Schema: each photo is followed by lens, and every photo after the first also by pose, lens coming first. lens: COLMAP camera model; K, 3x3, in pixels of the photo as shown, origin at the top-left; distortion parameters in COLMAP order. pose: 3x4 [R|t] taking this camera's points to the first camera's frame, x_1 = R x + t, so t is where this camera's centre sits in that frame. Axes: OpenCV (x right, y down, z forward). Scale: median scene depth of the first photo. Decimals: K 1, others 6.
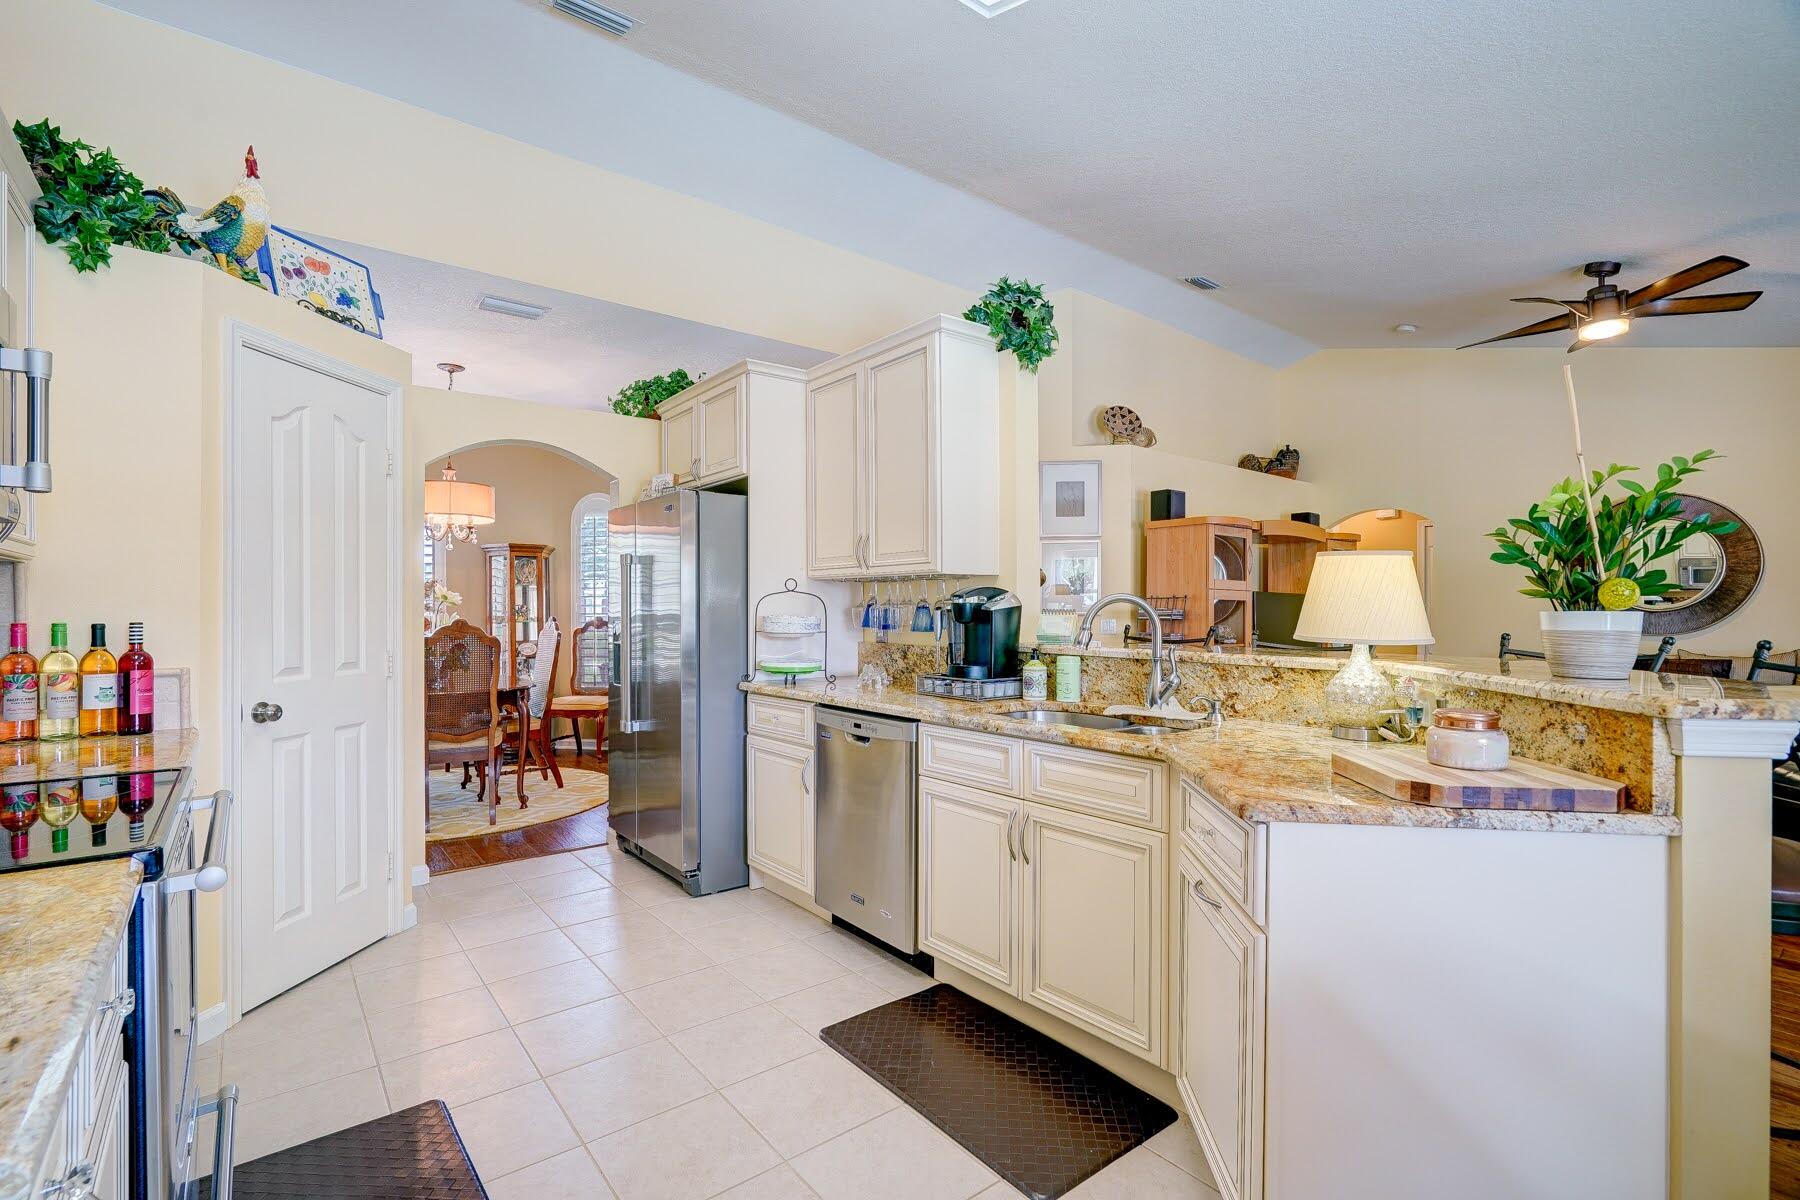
lens RADIAL K [[789.8, 0, 862.7], [0, 789.8, 601.7], [0, 0, 1]] dist [-0.002710, -0.000542]
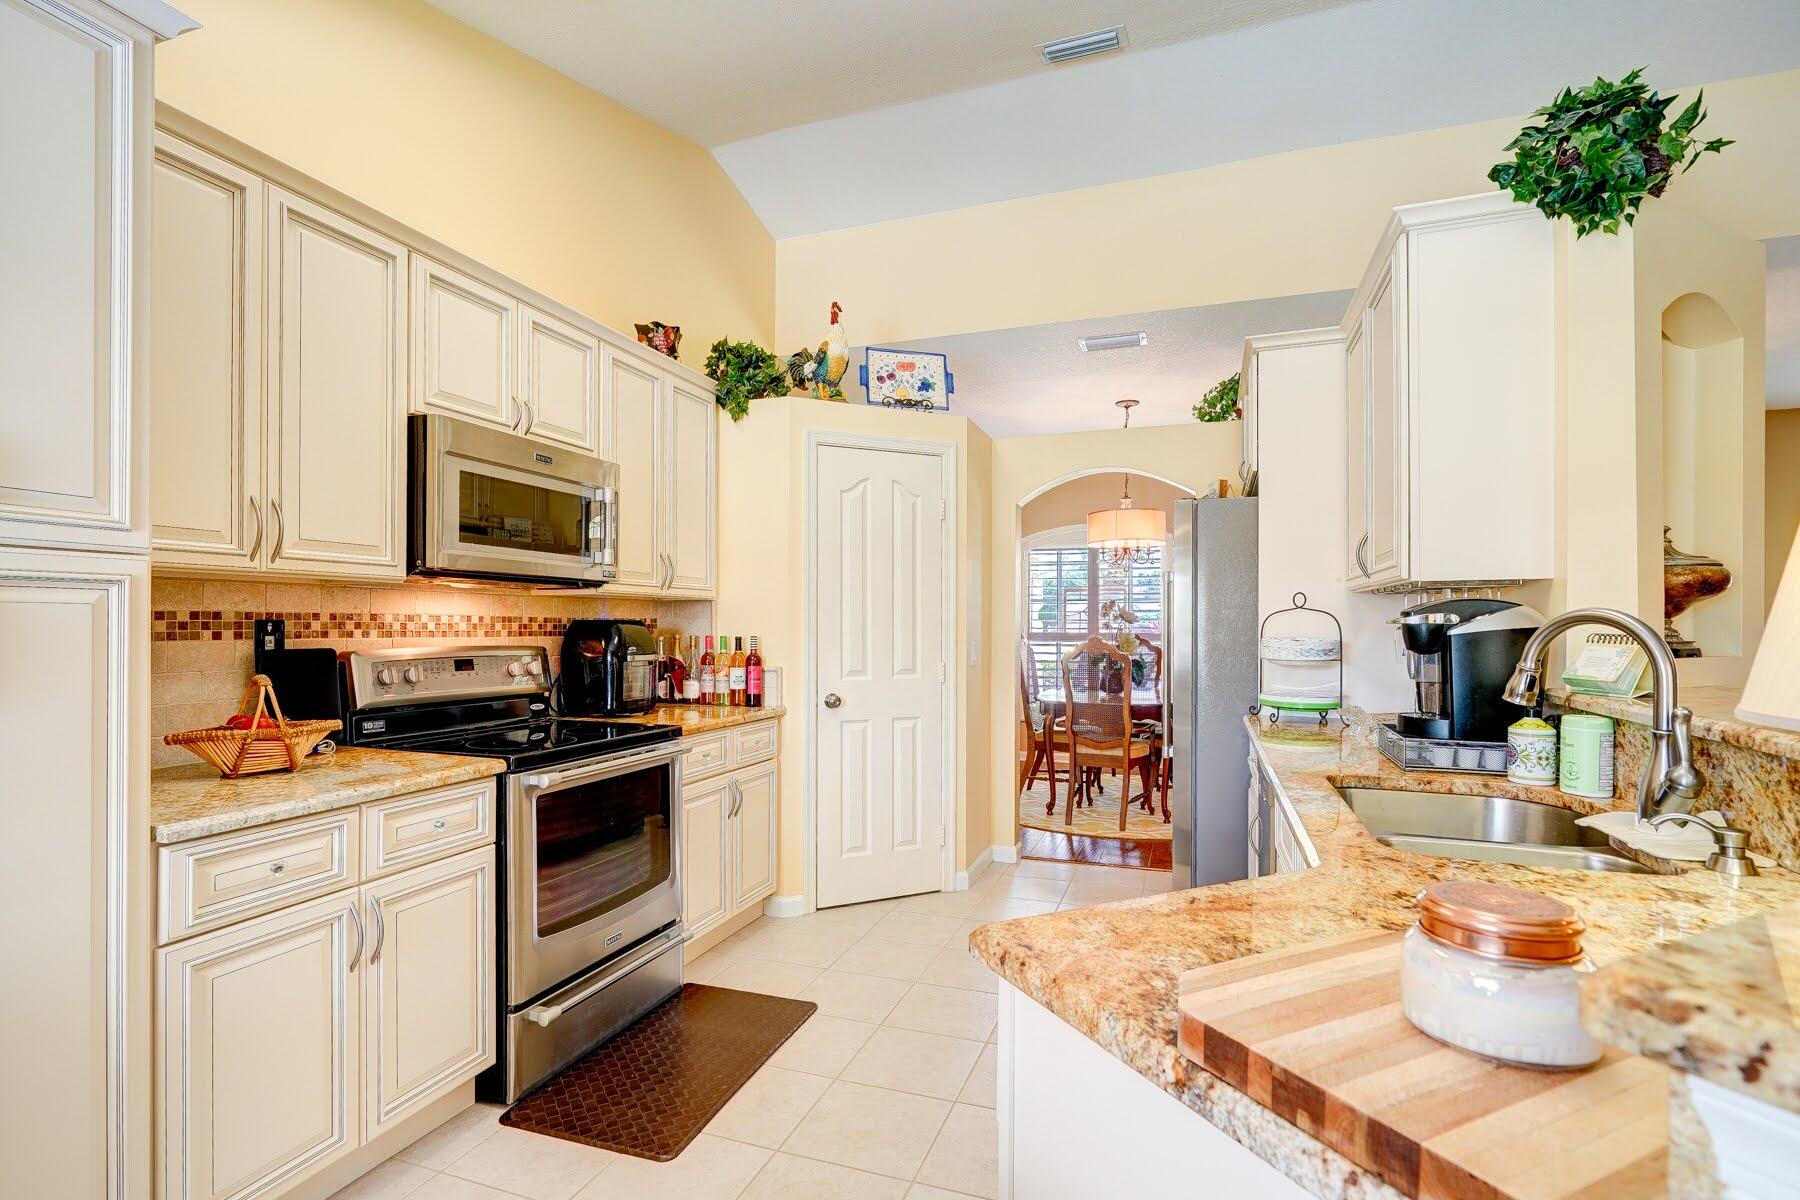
lens RADIAL K [[827.3, 0, 939.0], [0, 827.3, 620.5], [0, 0, 1]] dist [0.000825, 0.003038]
pose [[0.571378, -0.001738, -0.820685, 0.490979], [0.004427, 0.999990, 0.000964, -0.003938], [0.820675, -0.004184, 0.571380, 0.266096]]
